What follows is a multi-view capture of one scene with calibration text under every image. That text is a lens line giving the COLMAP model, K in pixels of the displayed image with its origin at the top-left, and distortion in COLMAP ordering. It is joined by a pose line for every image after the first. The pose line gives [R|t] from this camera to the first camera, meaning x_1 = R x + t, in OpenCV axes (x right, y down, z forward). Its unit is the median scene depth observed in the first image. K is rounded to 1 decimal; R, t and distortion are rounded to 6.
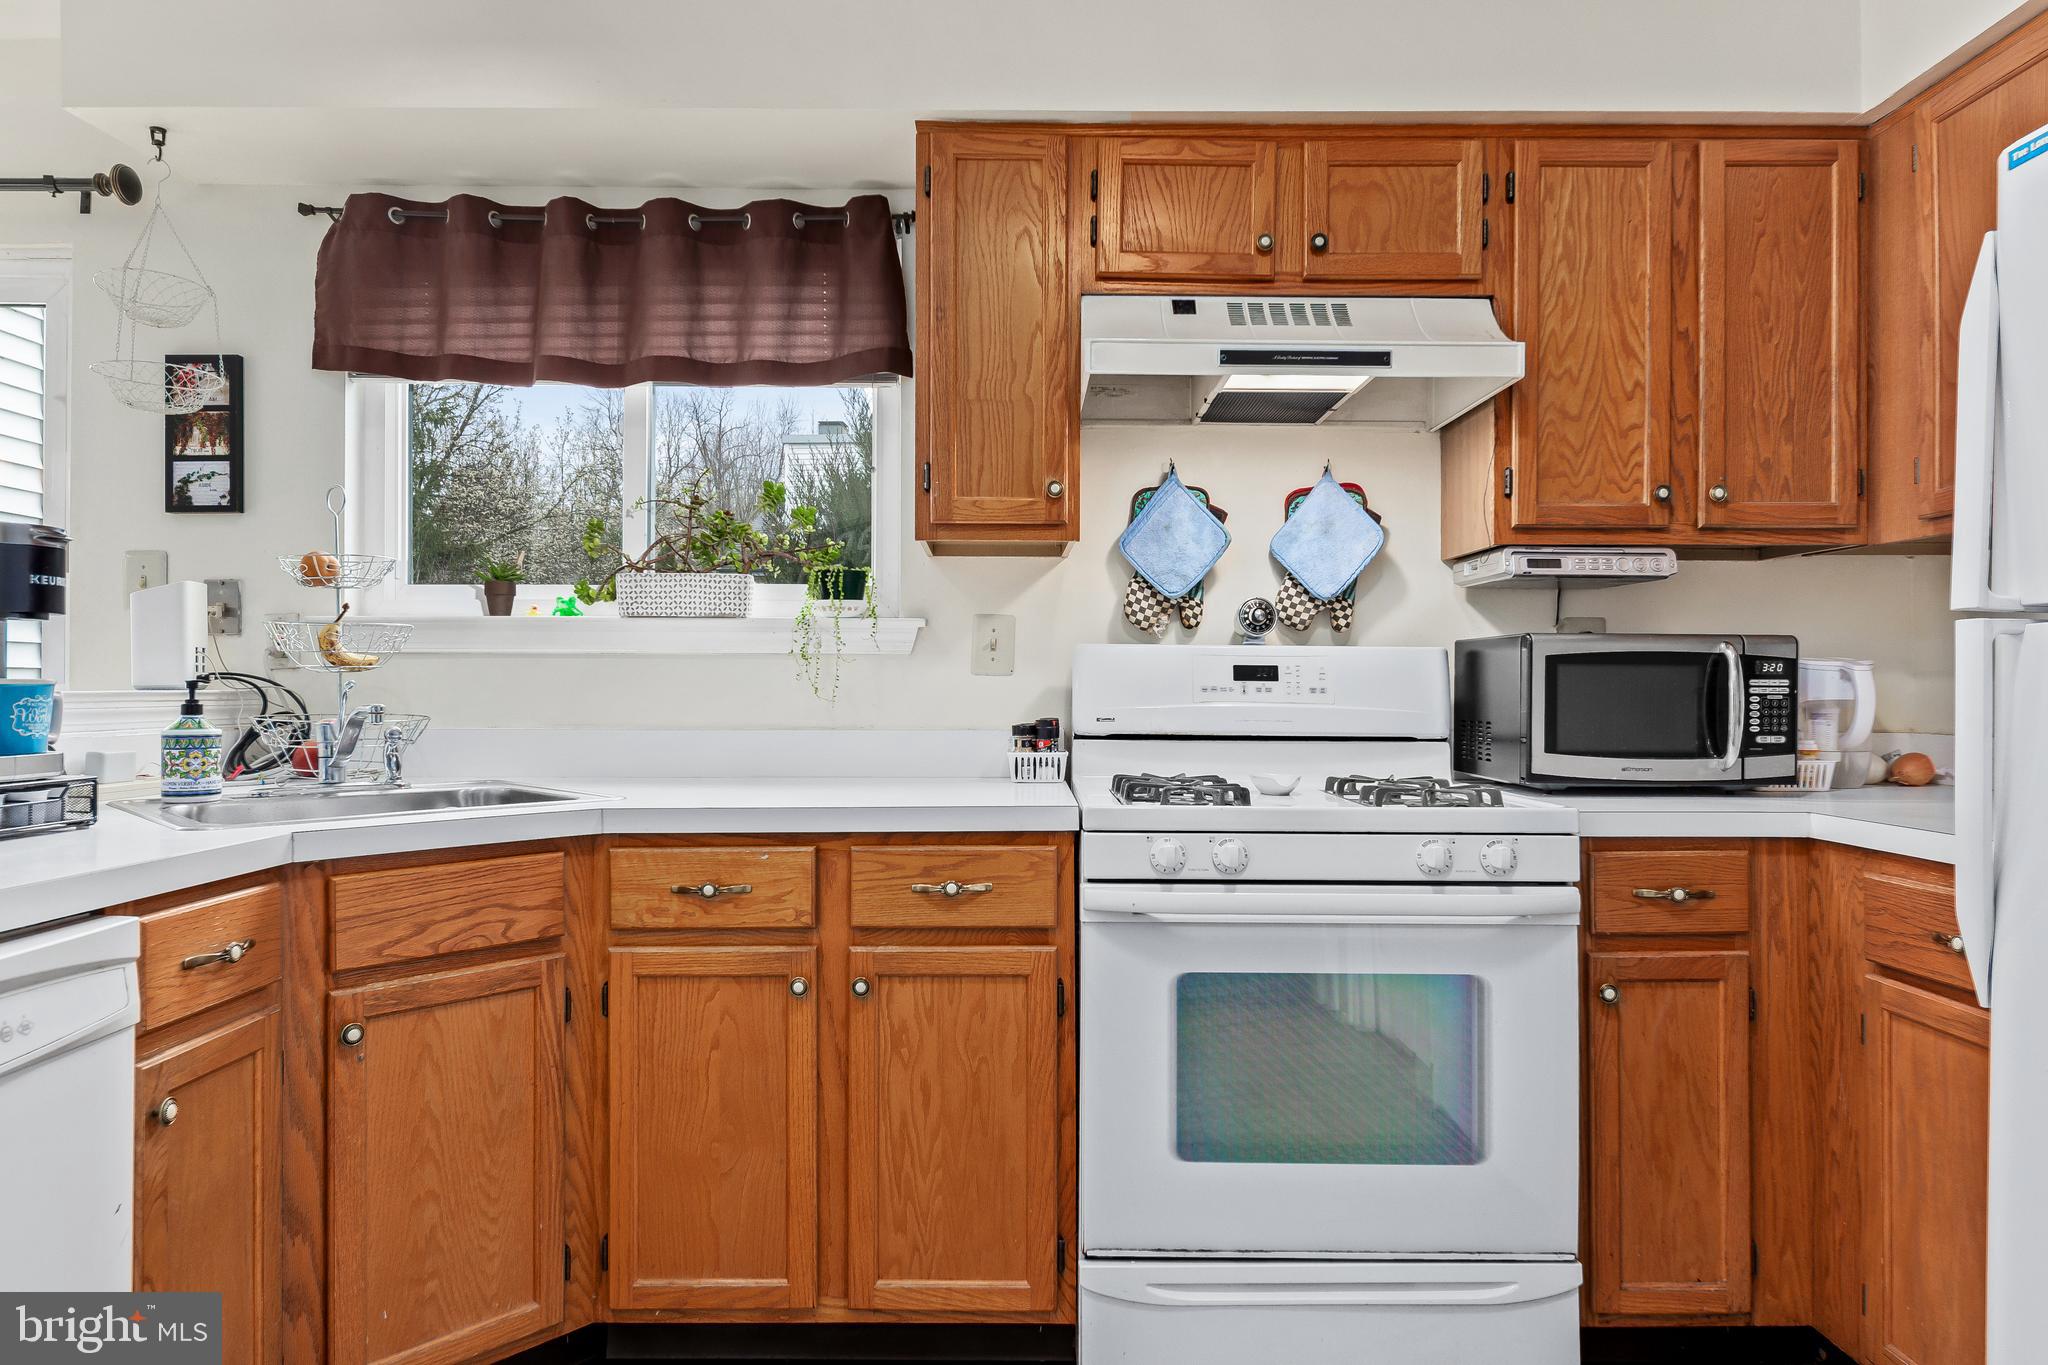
lens RADIAL K [[1198.1, 0, 1024.0], [0, 1198.1, 682.5], [0, 0, 1]] dist [0.011779, -0.009304]
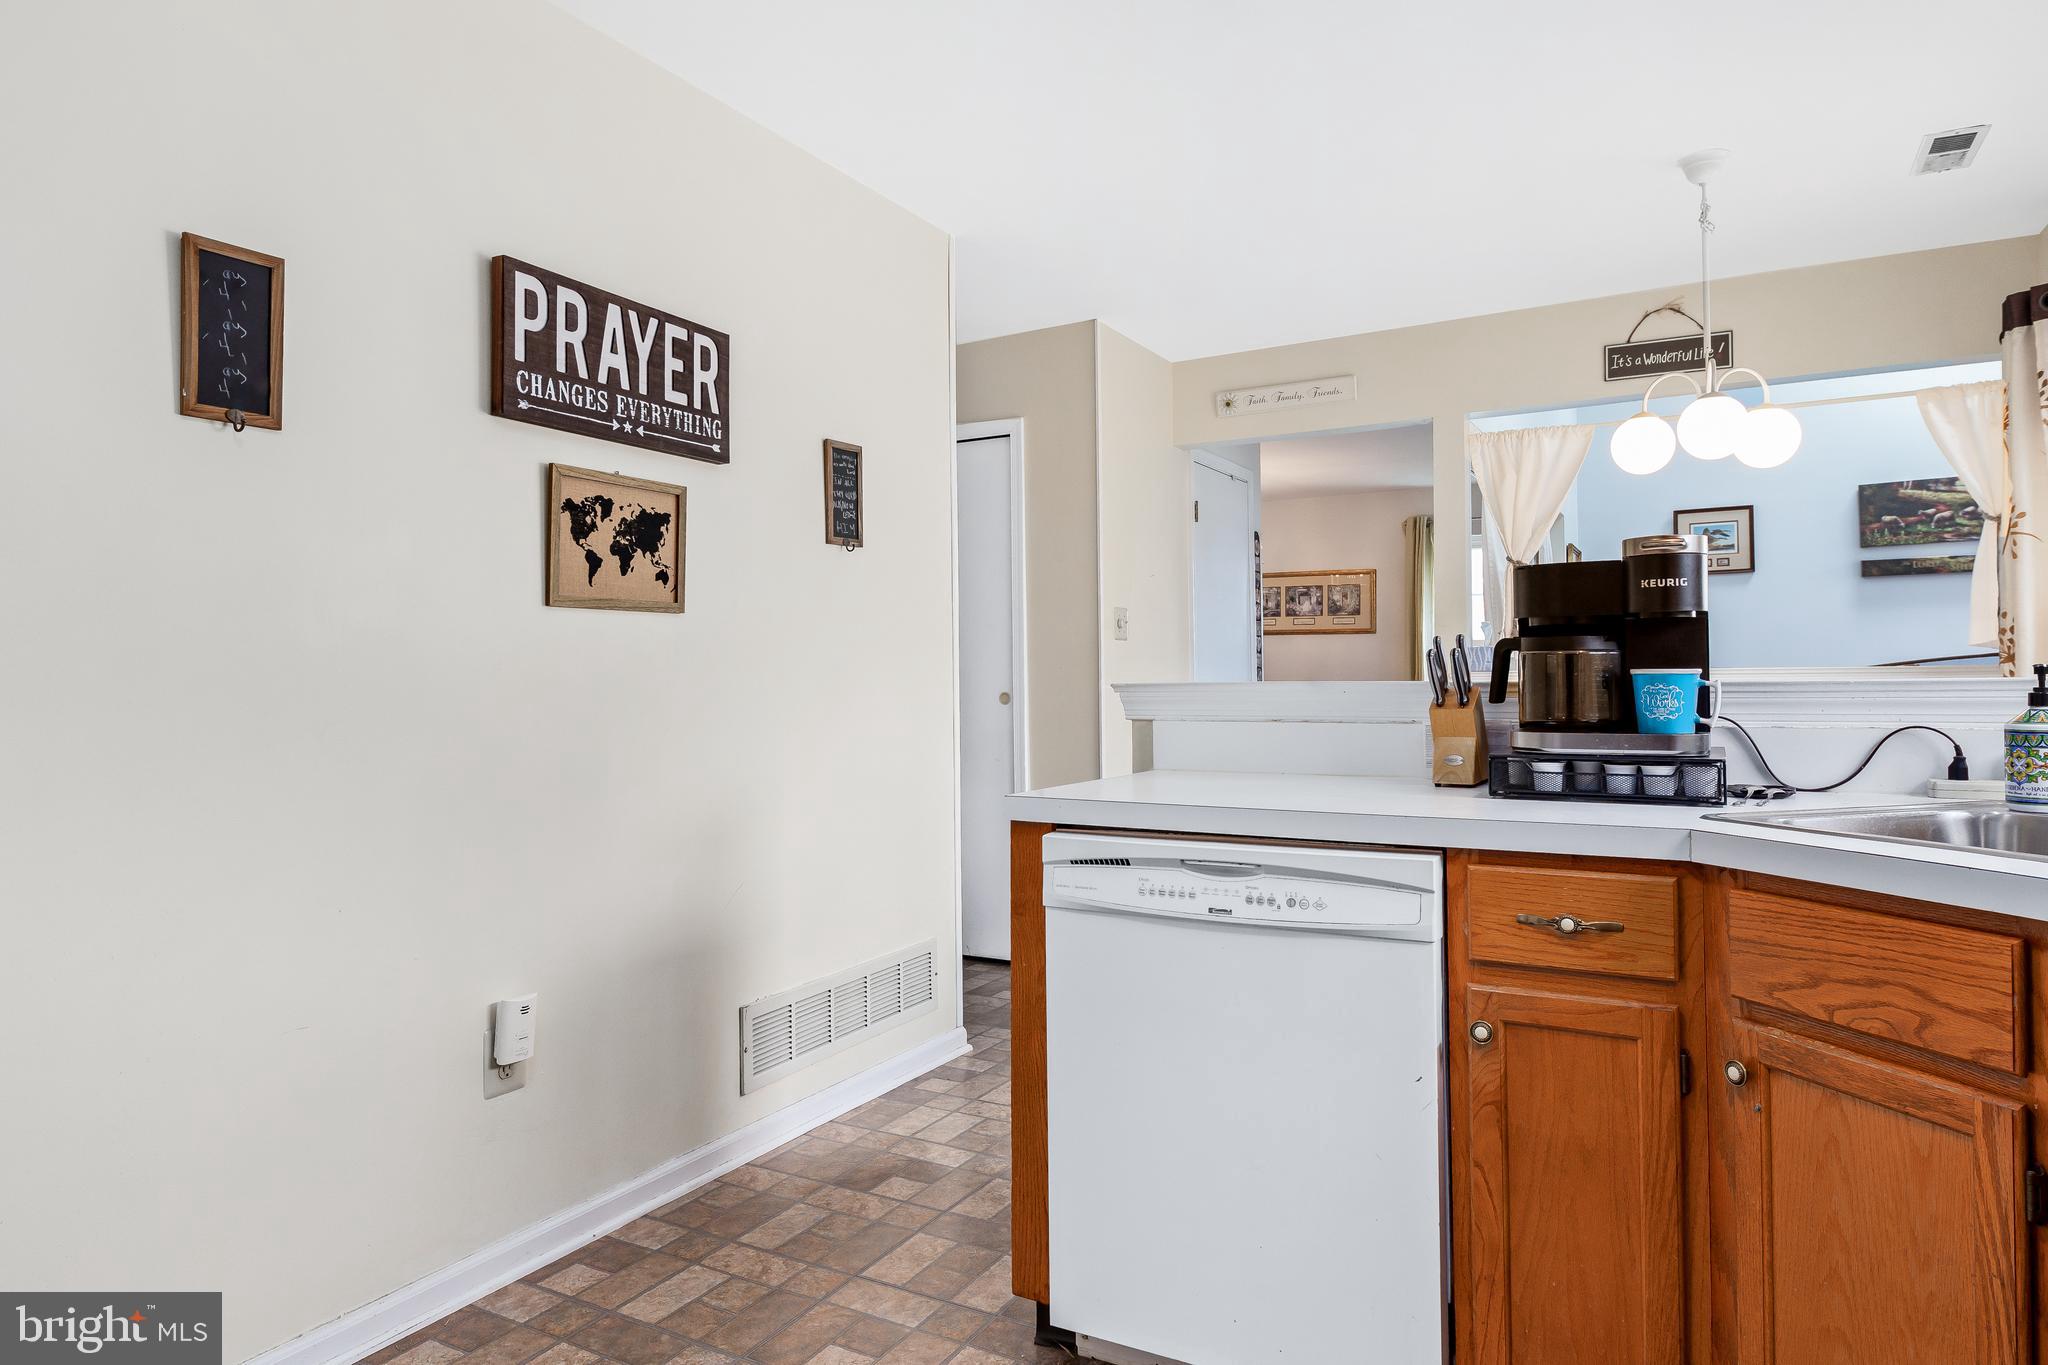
lens RADIAL K [[1190.7, 0, 1024.0], [0, 1190.7, 682.5], [0, 0, 1]] dist [0.051192, -0.032564]
pose [[-0.479366, 0.002646, -0.877611, 0.341648], [0.012709, 0.999912, -0.003927, 0.004903], [0.877523, -0.013036, -0.479357, 0.723676]]
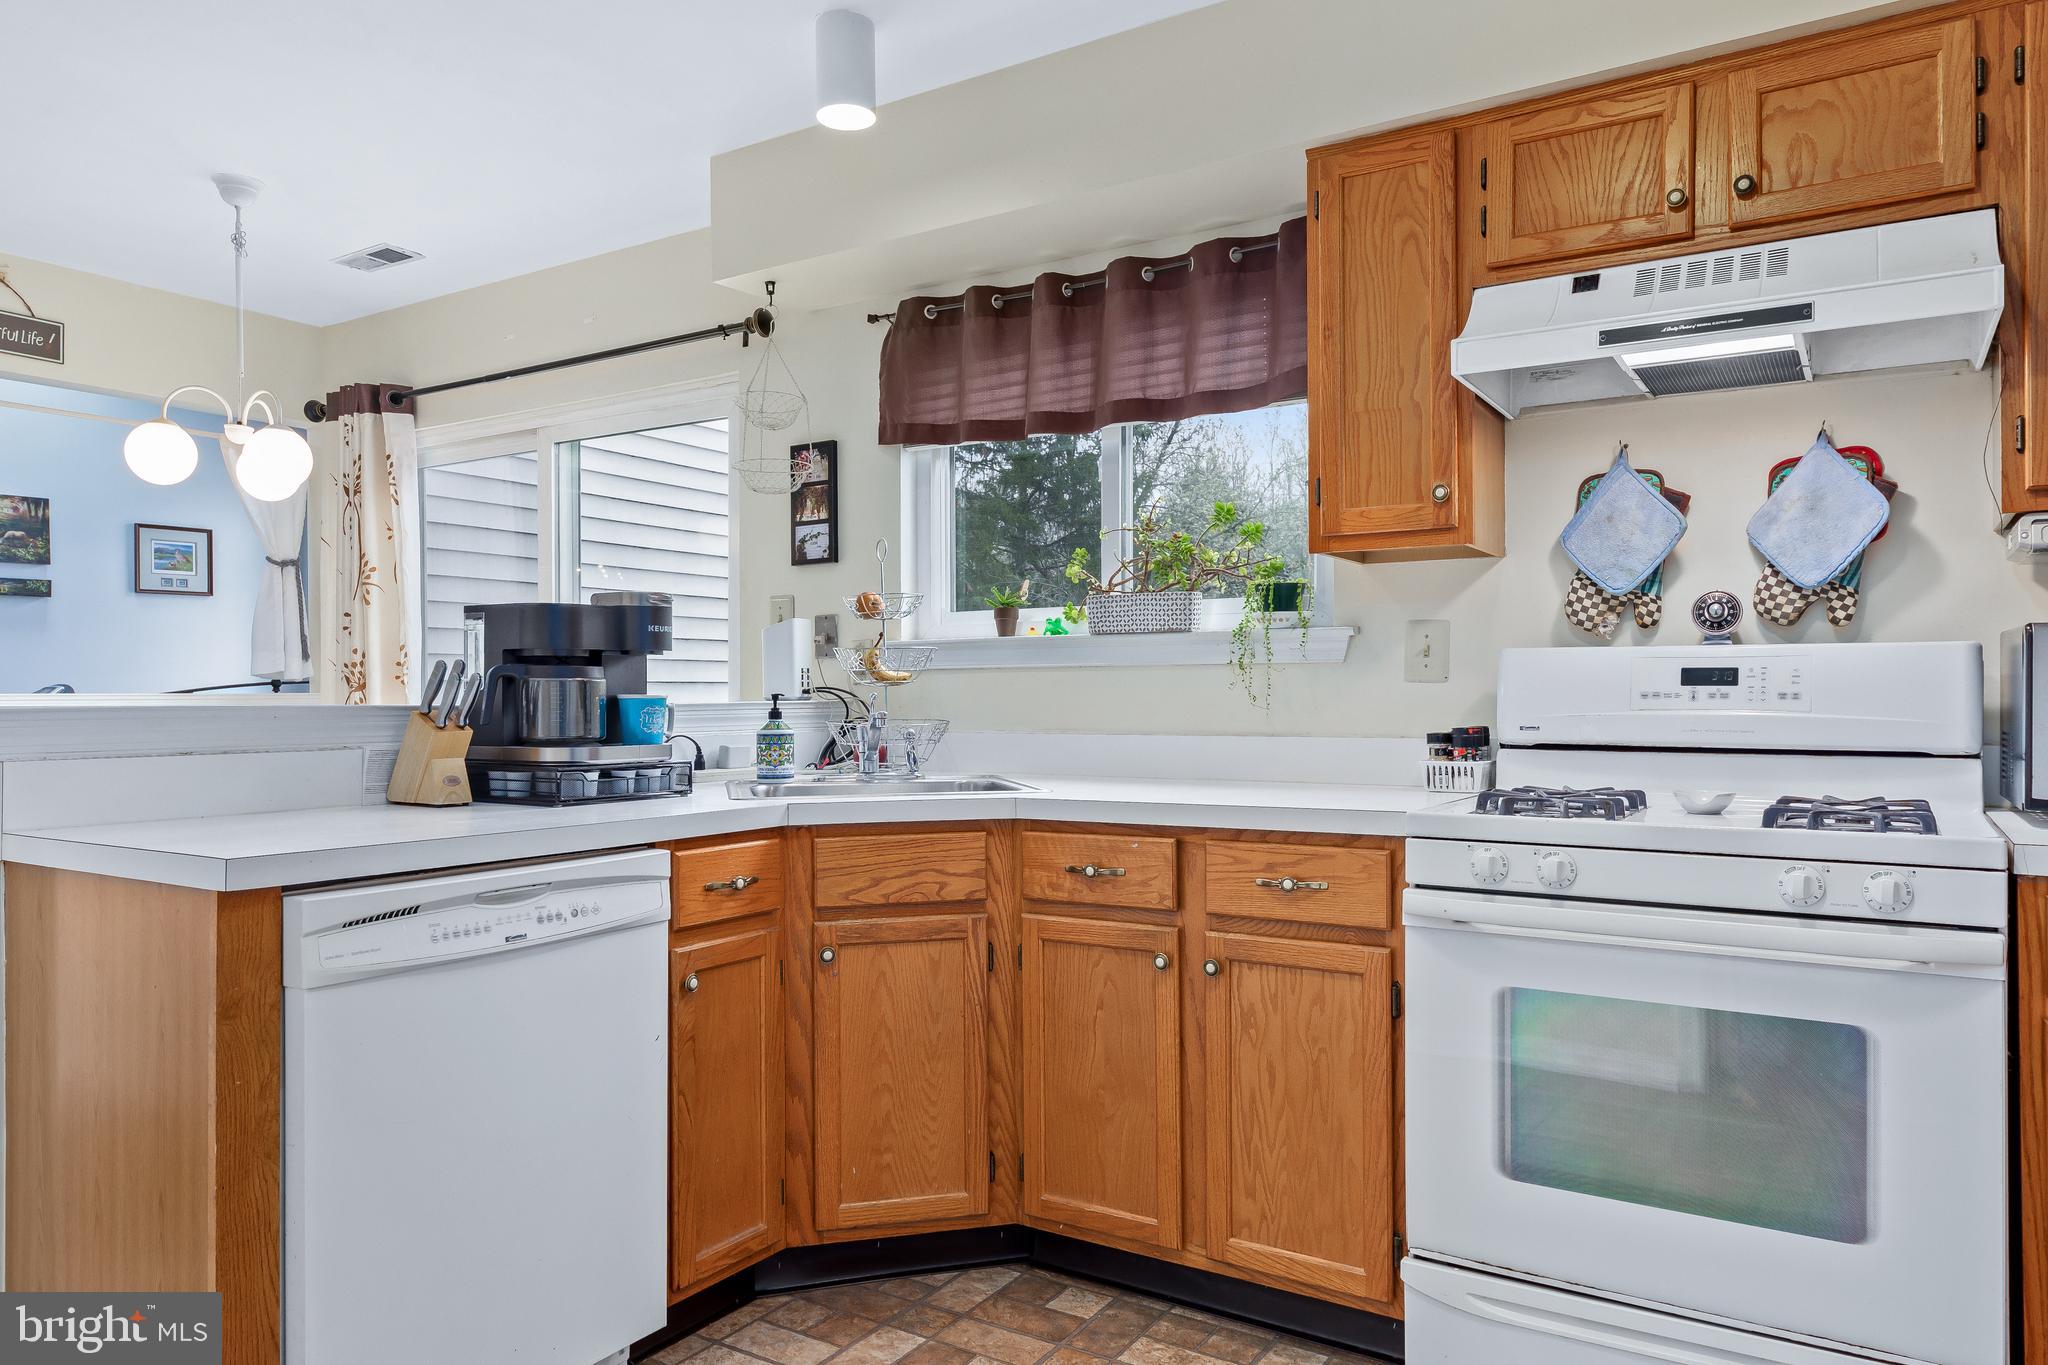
lens RADIAL K [[1337.6, 0, 1027.6], [0, 1337.6, 693.1], [0, 0, 1]] dist [0.010301, -0.017456]
pose [[0.842431, -0.006964, -0.538759, 0.331158], [0.008971, 0.999959, 0.001102, -0.001450], [0.538729, -0.005762, 0.842459, -0.108716]]
